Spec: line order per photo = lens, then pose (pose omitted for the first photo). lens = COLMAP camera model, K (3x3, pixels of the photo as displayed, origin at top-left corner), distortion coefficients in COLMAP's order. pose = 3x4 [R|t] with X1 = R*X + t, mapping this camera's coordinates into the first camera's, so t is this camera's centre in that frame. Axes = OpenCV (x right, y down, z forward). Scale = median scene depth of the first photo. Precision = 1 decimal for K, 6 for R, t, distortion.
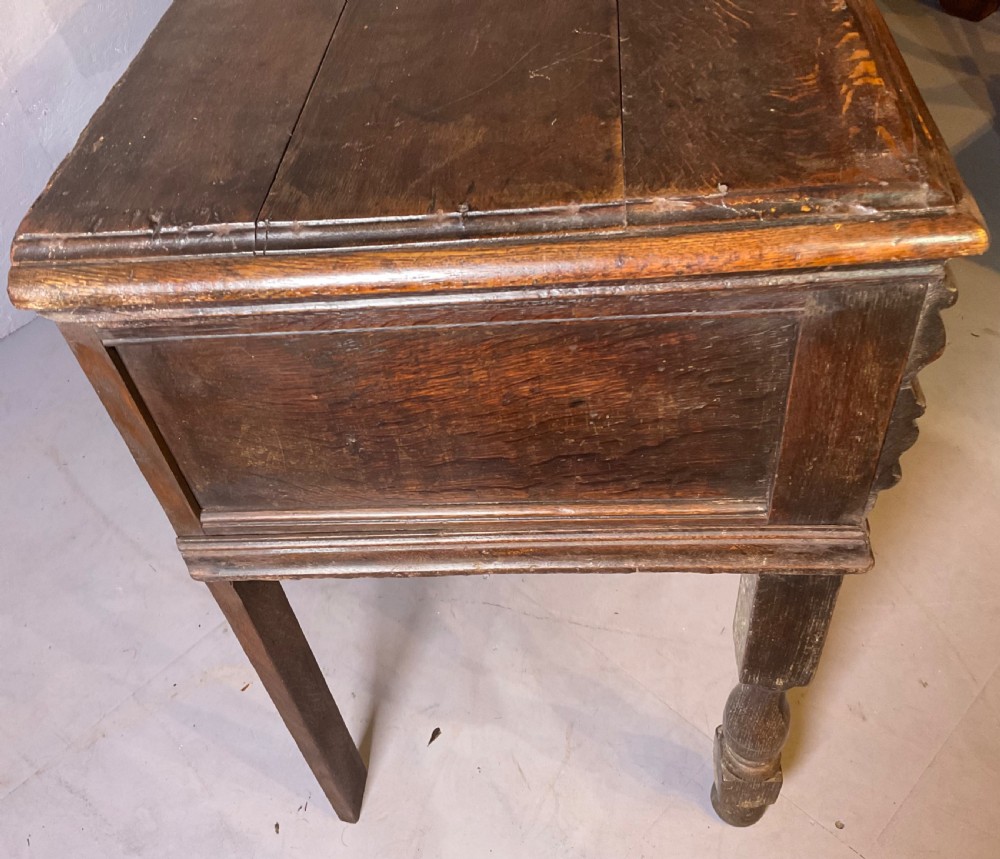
lens RADIAL K [[949.6, 0, 498.9], [0, 949.6, 428.5], [0, 0, 1]] dist [0.039341, 0.000000]
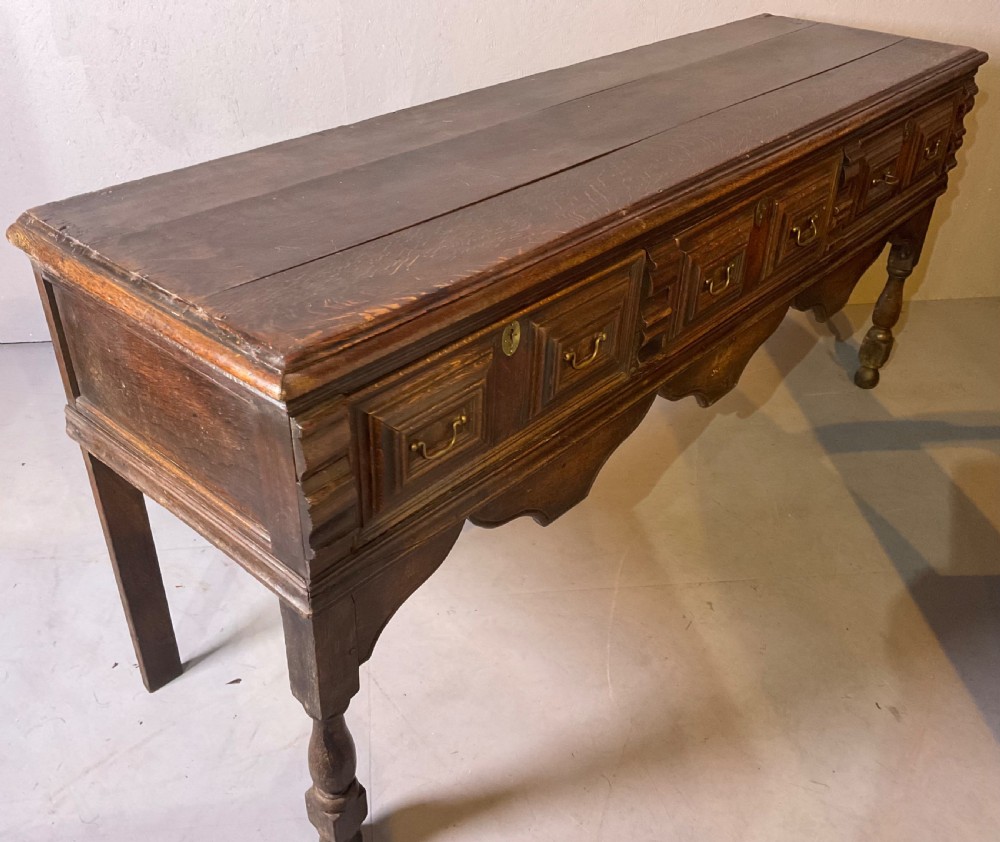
lens RADIAL K [[938.8, 0, 482.3], [0, 938.8, 416.6], [0, 0, 1]] dist [0.056504, 0.000000]
pose [[0.773036, 0.448261, -0.448863, 1.514323], [-0.525958, 0.848500, -0.058448, -0.239684], [0.354661, 0.281265, 0.891687, -0.407619]]
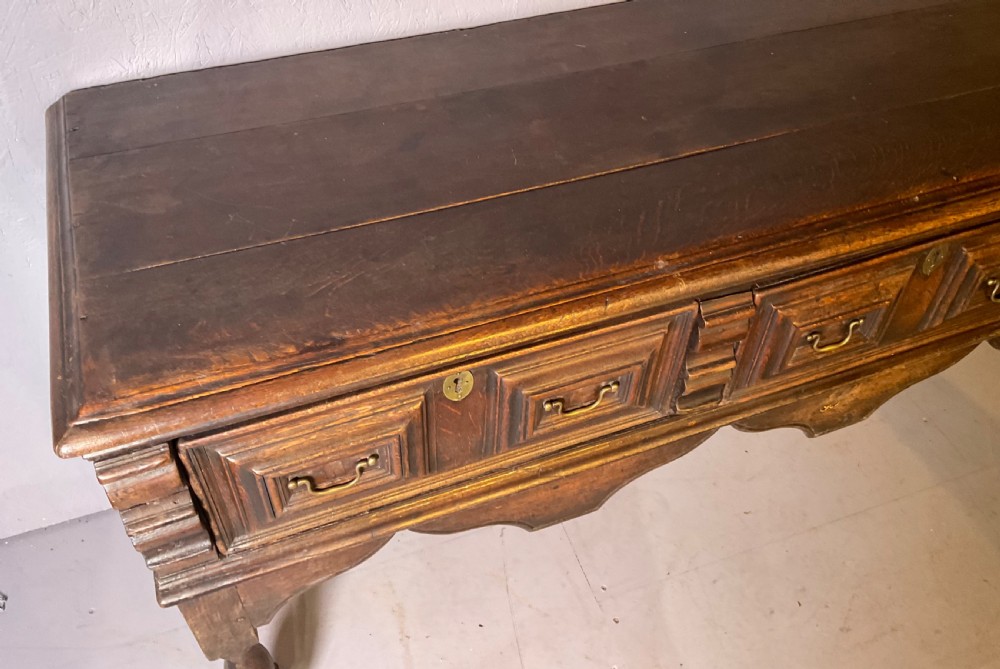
lens RADIAL K [[828.8, 0, 485.3], [0, 828.8, 285.6], [0, 0, 1]] dist [0.065025, -0.048647]
pose [[0.403883, 0.720361, -0.563878, 1.299929], [-0.704563, 0.638095, 0.310524, -1.235303], [0.583497, 0.271872, 0.765256, 0.253330]]
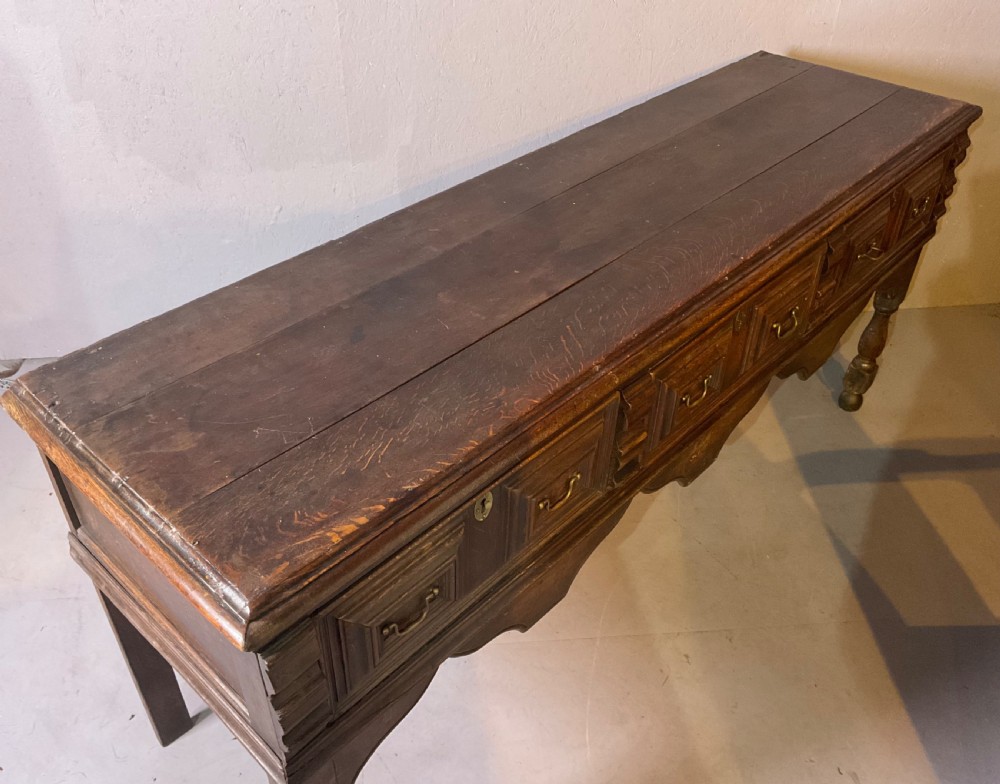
lens RADIAL K [[872.7, 0, 475.1], [0, 872.7, 394.2], [0, 0, 1]] dist [0.058669, -0.011210]
pose [[0.757021, 0.492737, -0.429104, 1.255235], [-0.531213, 0.846519, 0.034890, -0.854351], [0.380436, 0.201533, 0.902581, -0.447109]]
